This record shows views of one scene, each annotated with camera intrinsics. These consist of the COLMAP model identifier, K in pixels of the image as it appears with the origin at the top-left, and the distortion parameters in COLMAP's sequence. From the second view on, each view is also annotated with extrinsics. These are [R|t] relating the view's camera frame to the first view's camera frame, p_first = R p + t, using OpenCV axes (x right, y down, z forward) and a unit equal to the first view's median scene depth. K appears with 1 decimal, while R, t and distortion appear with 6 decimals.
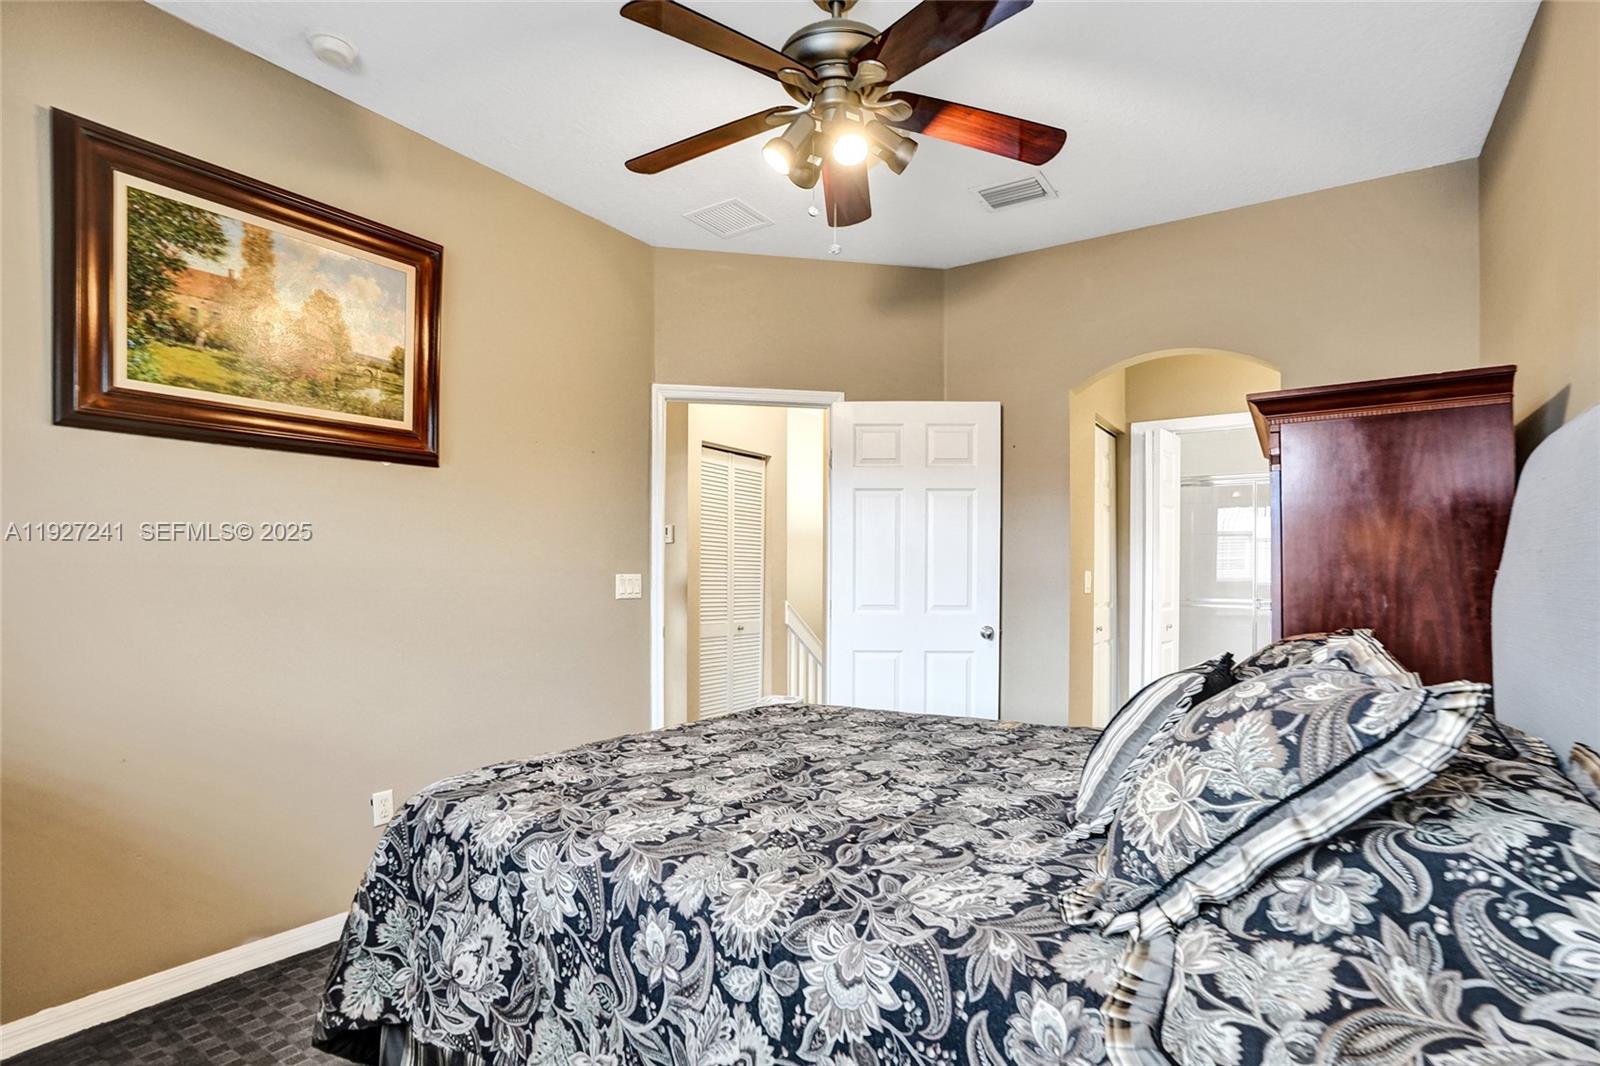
lens RADIAL K [[773.1, 0, 817.4], [0, 773.1, 576.8], [0, 0, 1]] dist [-0.068968, 0.026918]
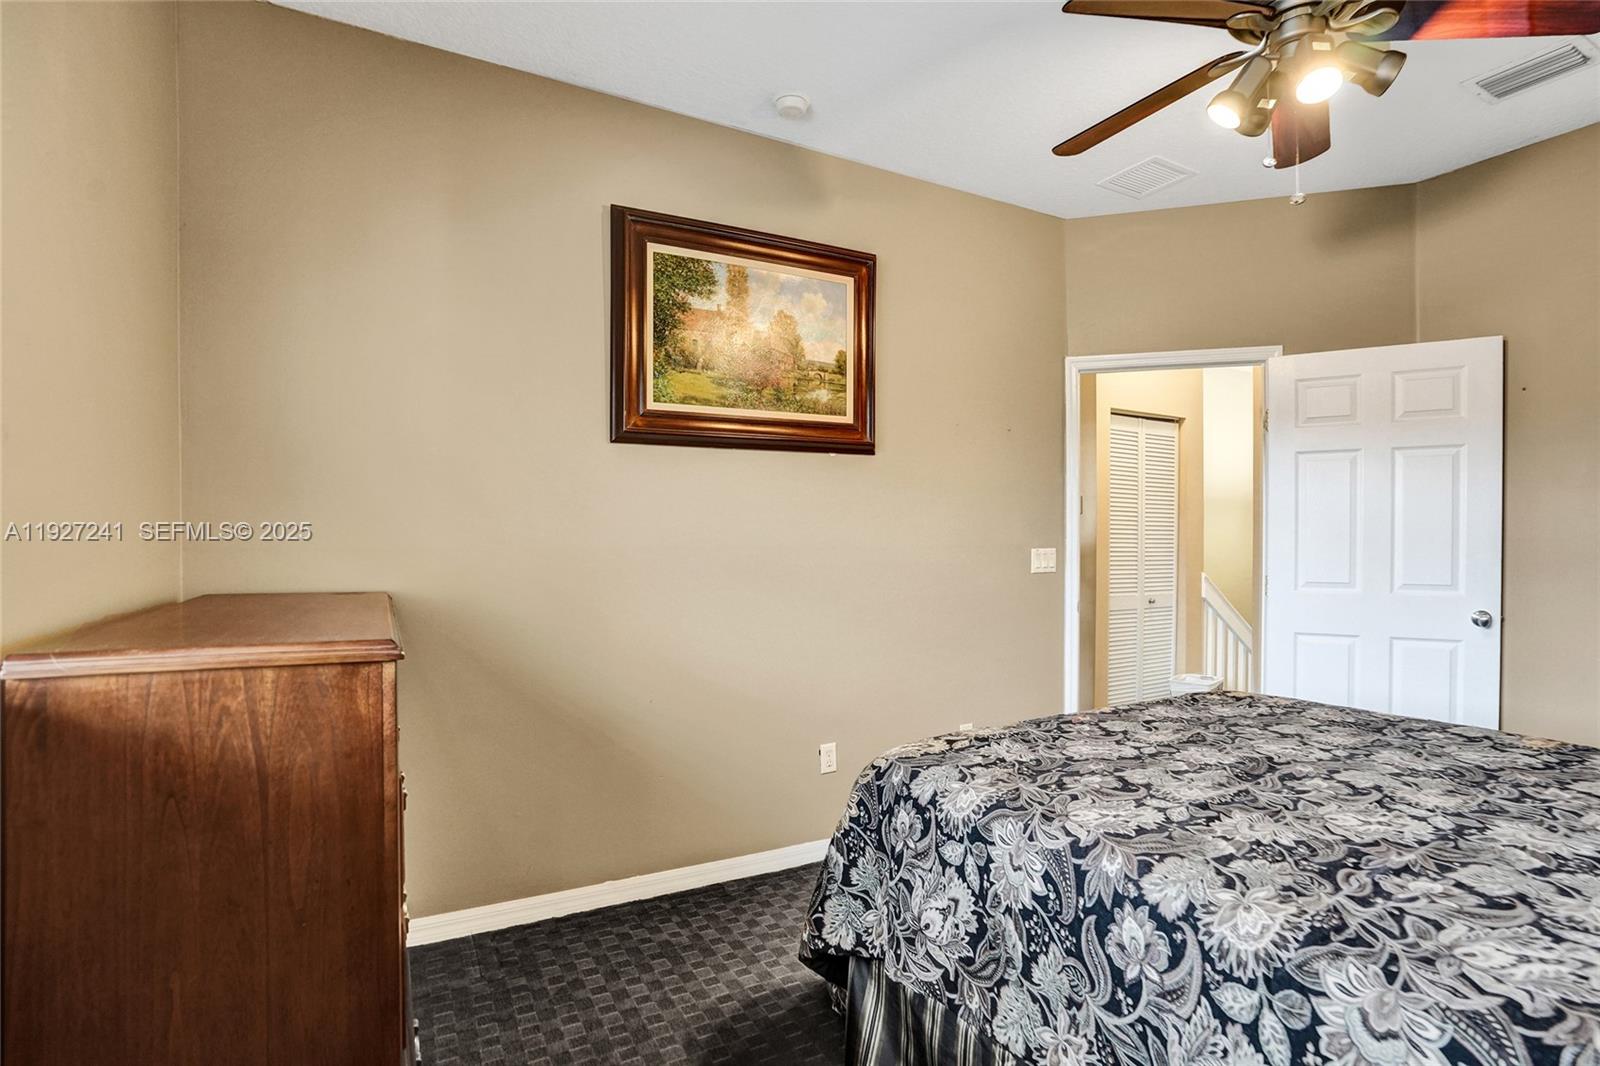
lens RADIAL K [[773.1, 0, 805.8], [0, 773.1, 534.1], [0, 0, 1]] dist [-0.068968, 0.026918]
pose [[0.889051, -0.006004, -0.457768, -0.111634], [0.006797, 0.999977, 0.000086, -0.044813], [0.457757, -0.003187, 0.889071, -0.063915]]
